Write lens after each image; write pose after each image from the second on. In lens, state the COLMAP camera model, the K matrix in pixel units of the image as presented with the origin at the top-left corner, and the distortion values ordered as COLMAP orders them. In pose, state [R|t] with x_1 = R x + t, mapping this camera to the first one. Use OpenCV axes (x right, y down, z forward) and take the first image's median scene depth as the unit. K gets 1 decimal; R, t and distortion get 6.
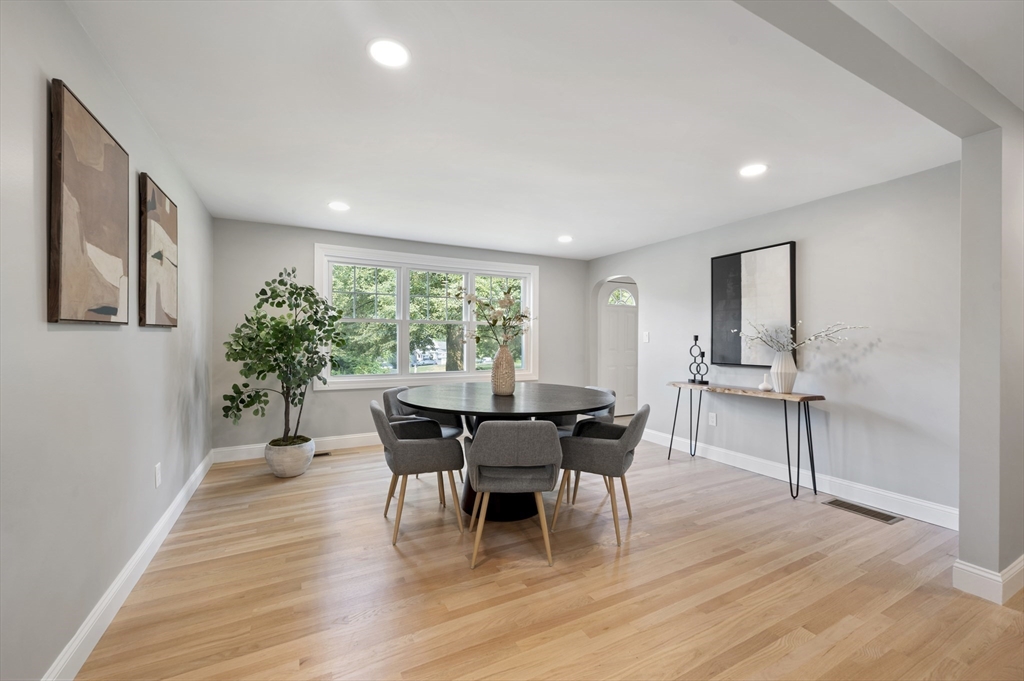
lens RADIAL K [[408.6, 0, 512.0], [0, 408.6, 340.5], [0, 0, 1]] dist [-0.000214, -0.000234]
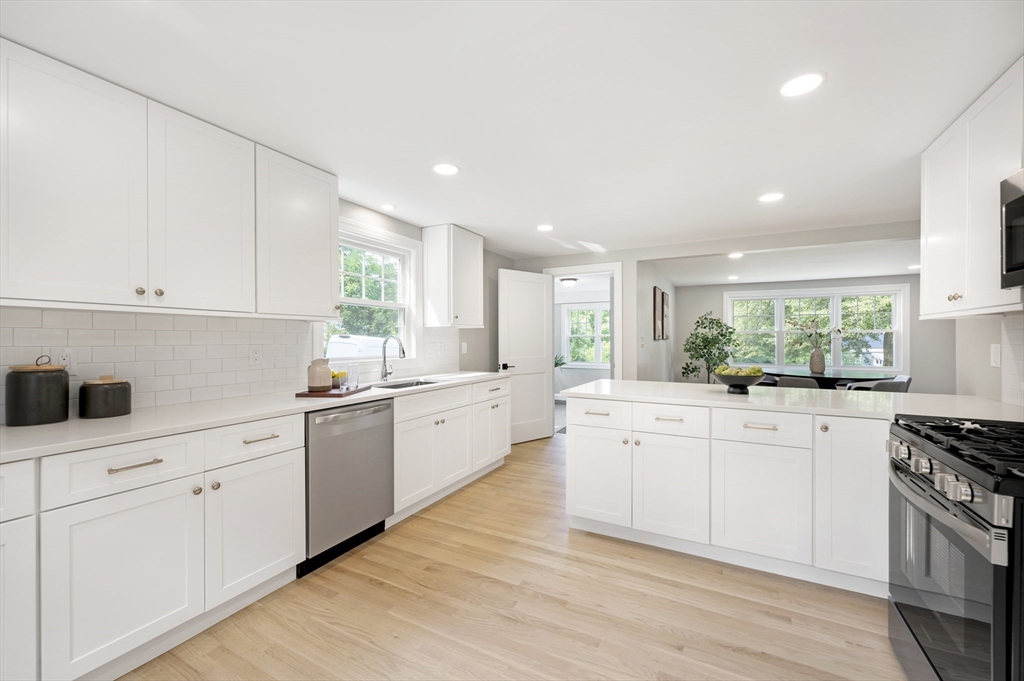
lens RADIAL K [[408.6, 0, 512.0], [0, 408.6, 340.5], [0, 0, 1]] dist [-0.000214, -0.000234]
pose [[0.567053, -0.001121, -0.823681, 0.626505], [-0.002081, 0.999994, -0.002793, -0.009094], [0.823679, 0.003298, 0.567047, -1.057516]]
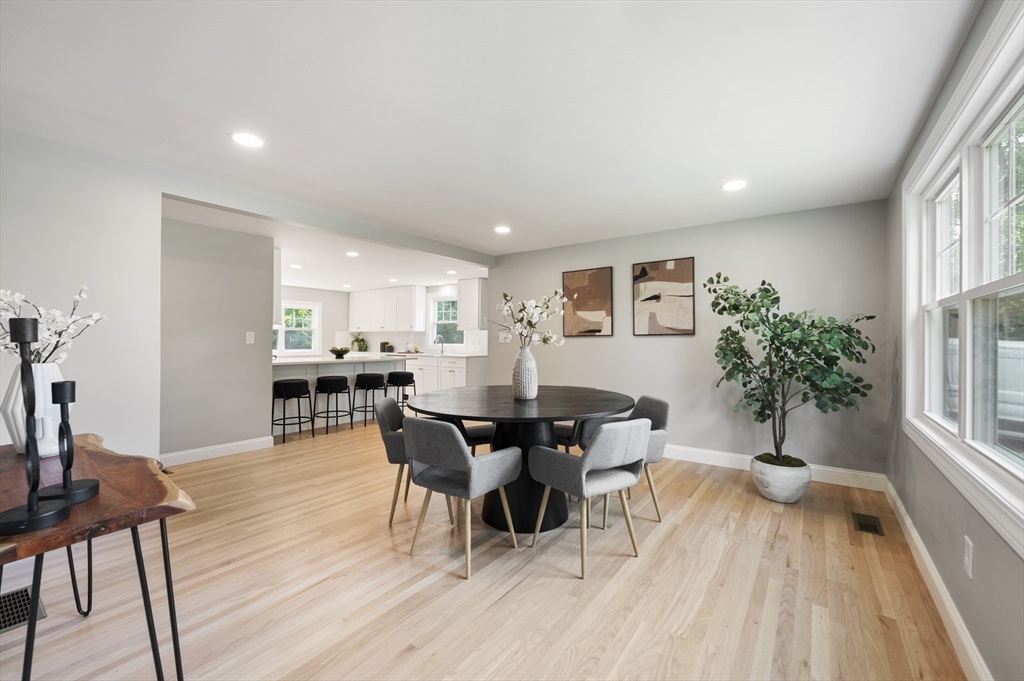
lens RADIAL K [[410.1, 0, 510.9], [0, 410.1, 342.4], [0, 0, 1]] dist [0.000028, 0.000153]
pose [[-0.898105, -0.007799, -0.439711, 0.351470], [-0.012353, 0.999896, 0.007496, -0.004697], [0.439607, 0.012165, -0.898108, 1.508899]]
